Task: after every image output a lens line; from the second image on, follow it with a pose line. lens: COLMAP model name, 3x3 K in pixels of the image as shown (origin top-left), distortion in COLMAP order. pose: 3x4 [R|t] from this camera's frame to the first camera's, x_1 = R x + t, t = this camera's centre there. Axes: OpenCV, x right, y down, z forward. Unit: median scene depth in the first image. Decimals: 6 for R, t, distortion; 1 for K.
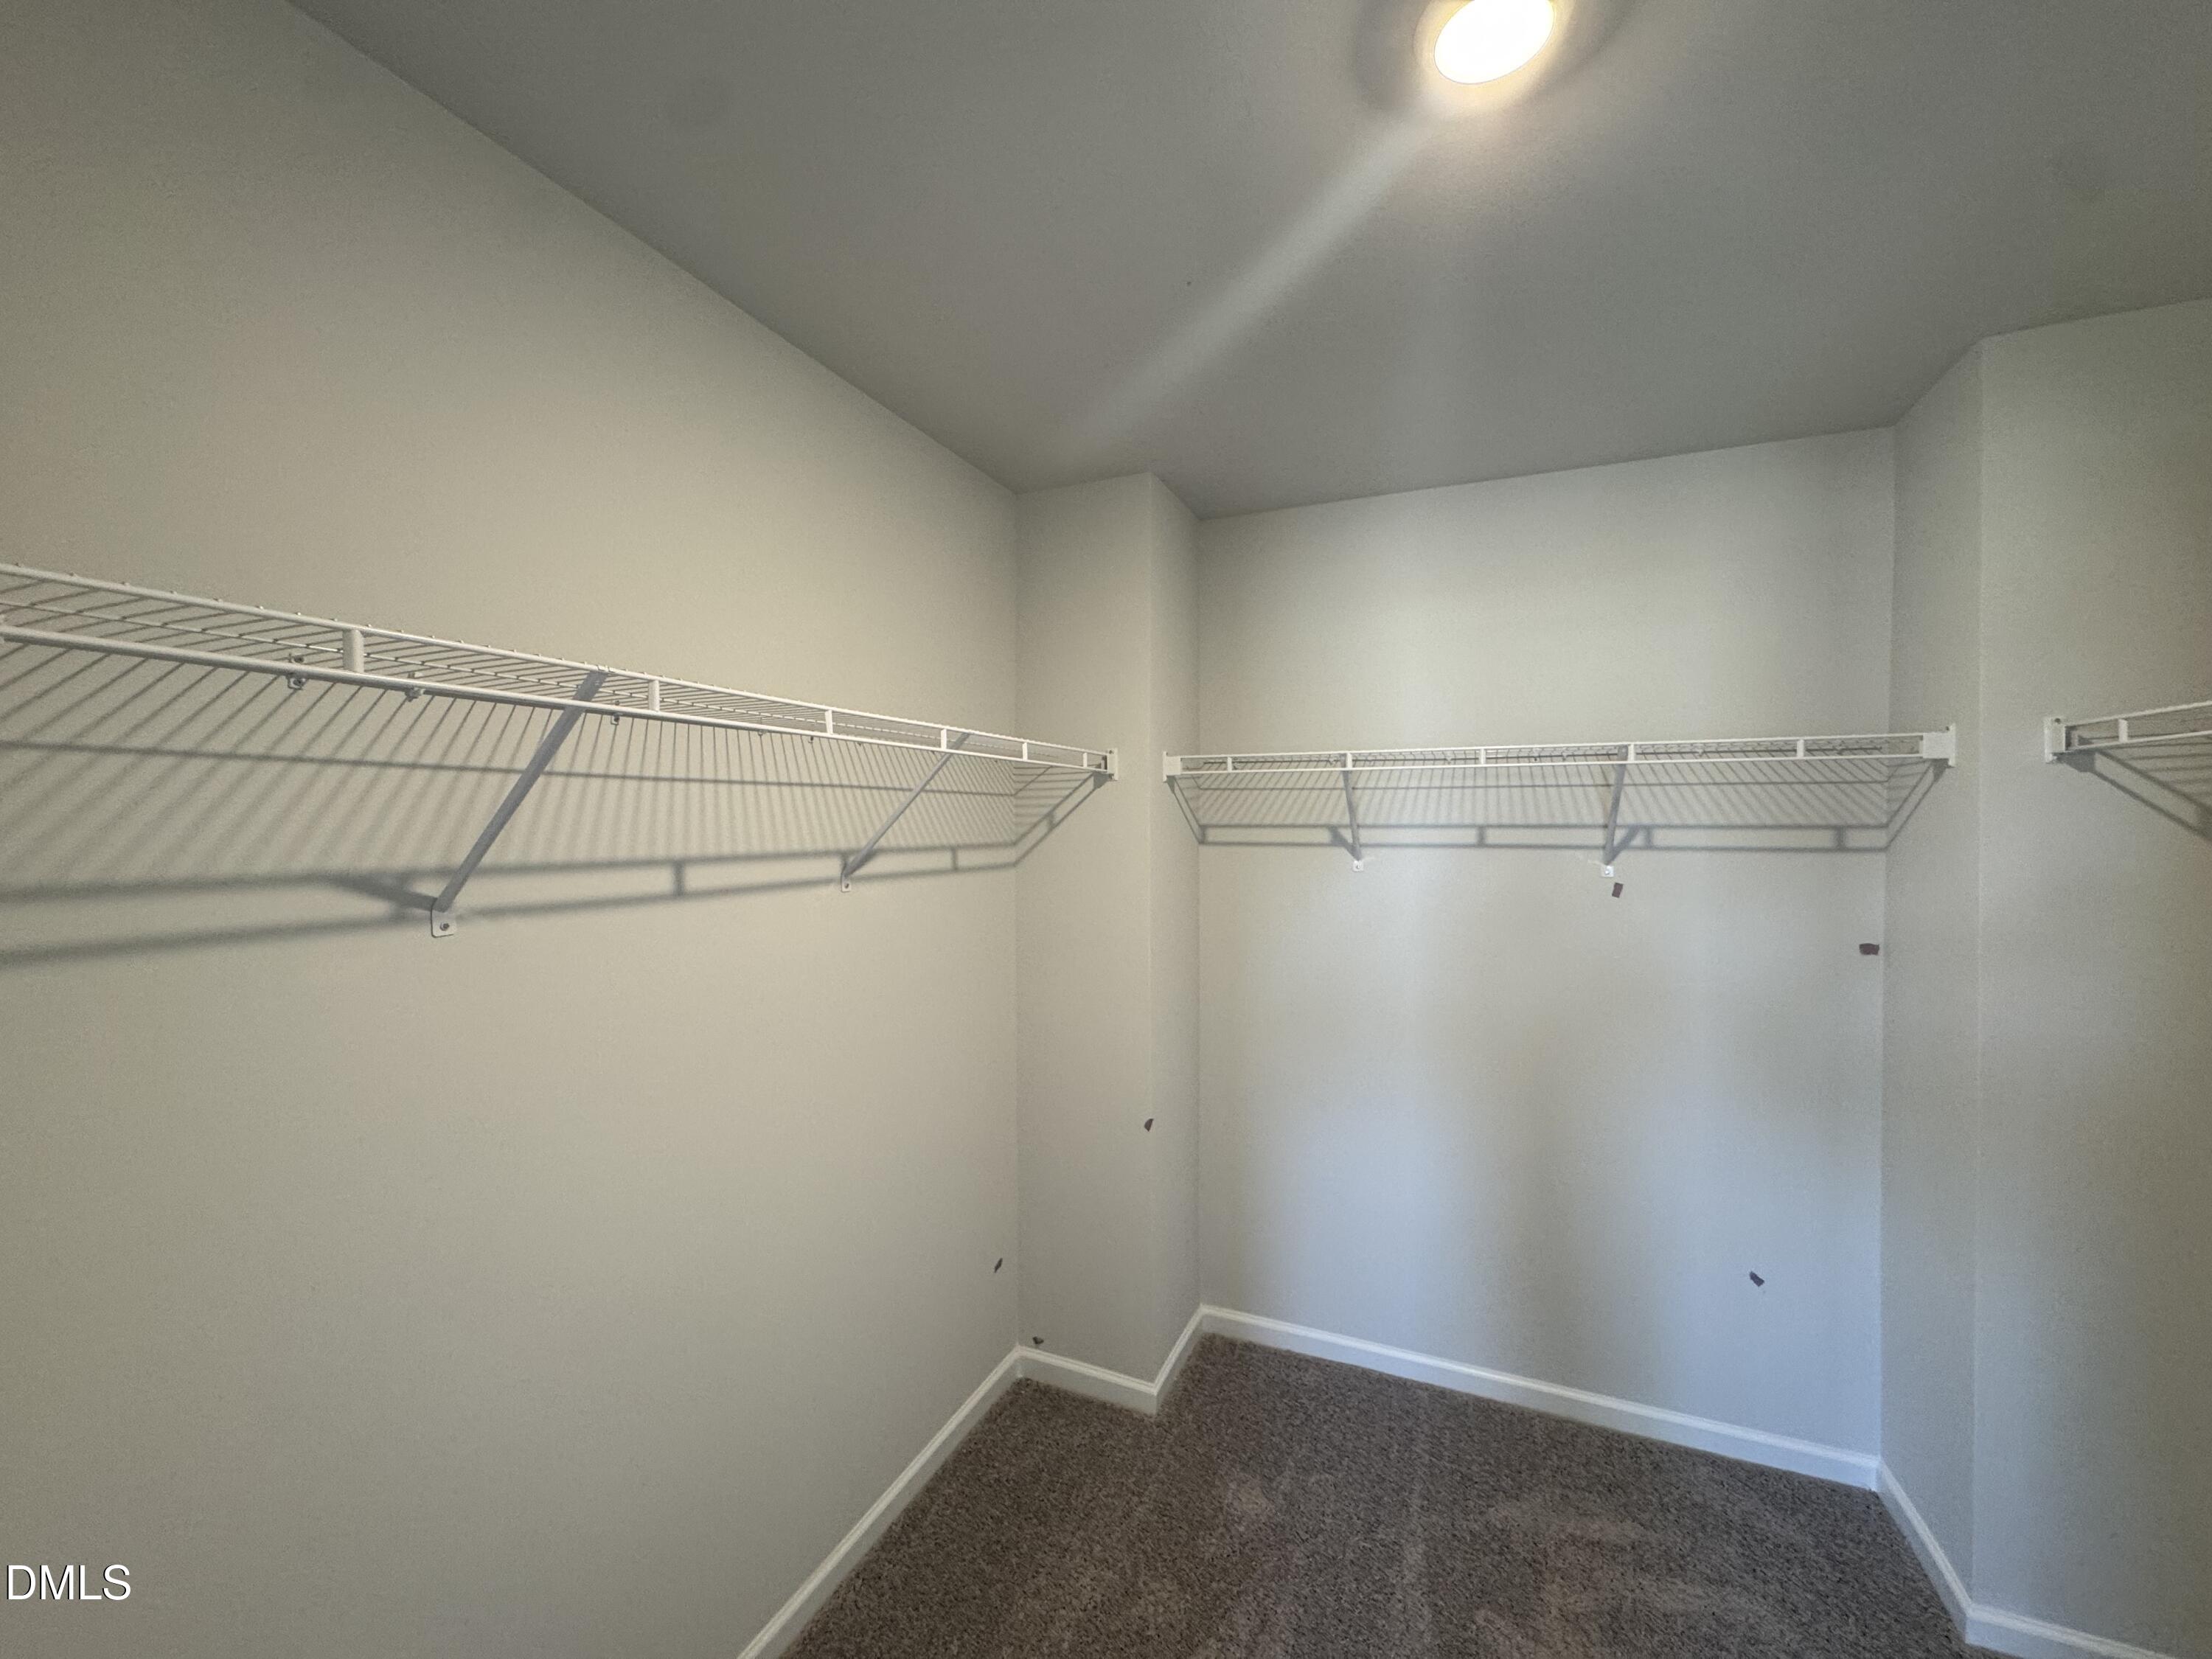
lens RADIAL K [[880.4, 0, 1106.0], [0, 880.4, 829.5], [0, 0, 1]] dist [0.000477, 0.000153]
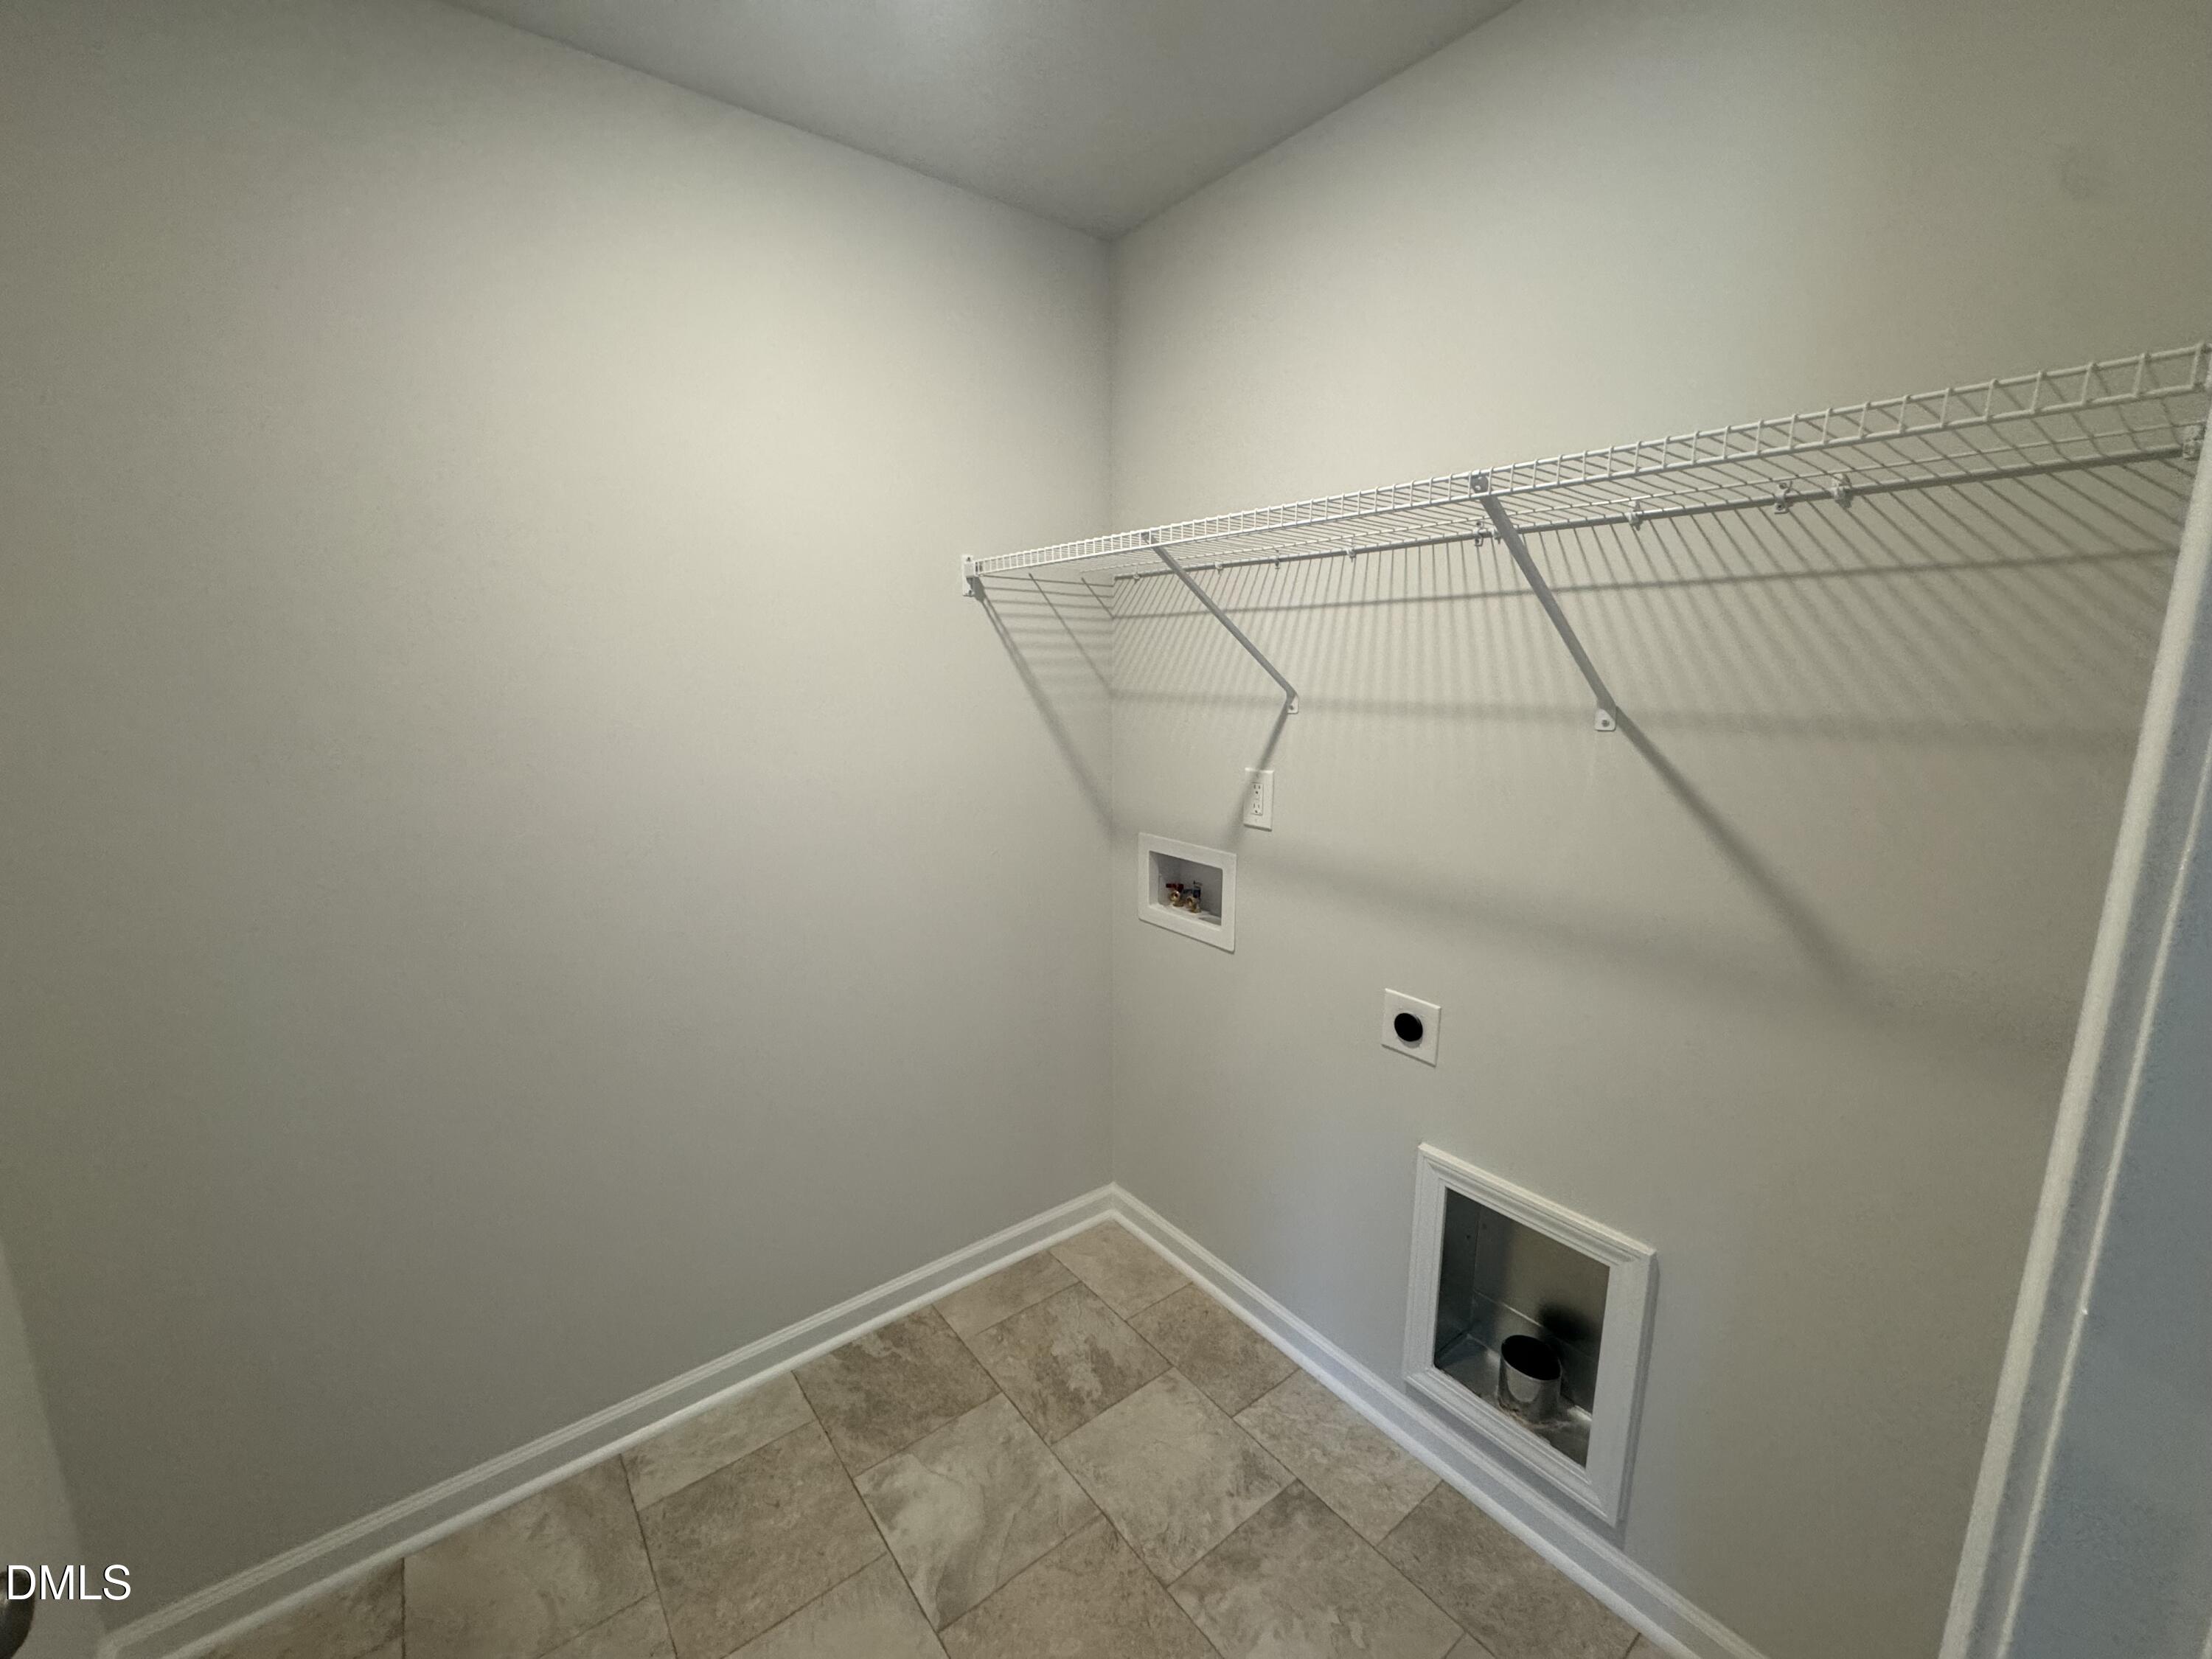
lens RADIAL K [[880.4, 0, 1106.0], [0, 880.4, 829.5], [0, 0, 1]] dist [0.000477, 0.000153]
pose [[-0.916439, 0.111693, -0.384272, 0.203933], [0.013989, 0.968614, 0.248176, -0.057930], [0.399930, 0.222062, -0.889238, 1.775629]]
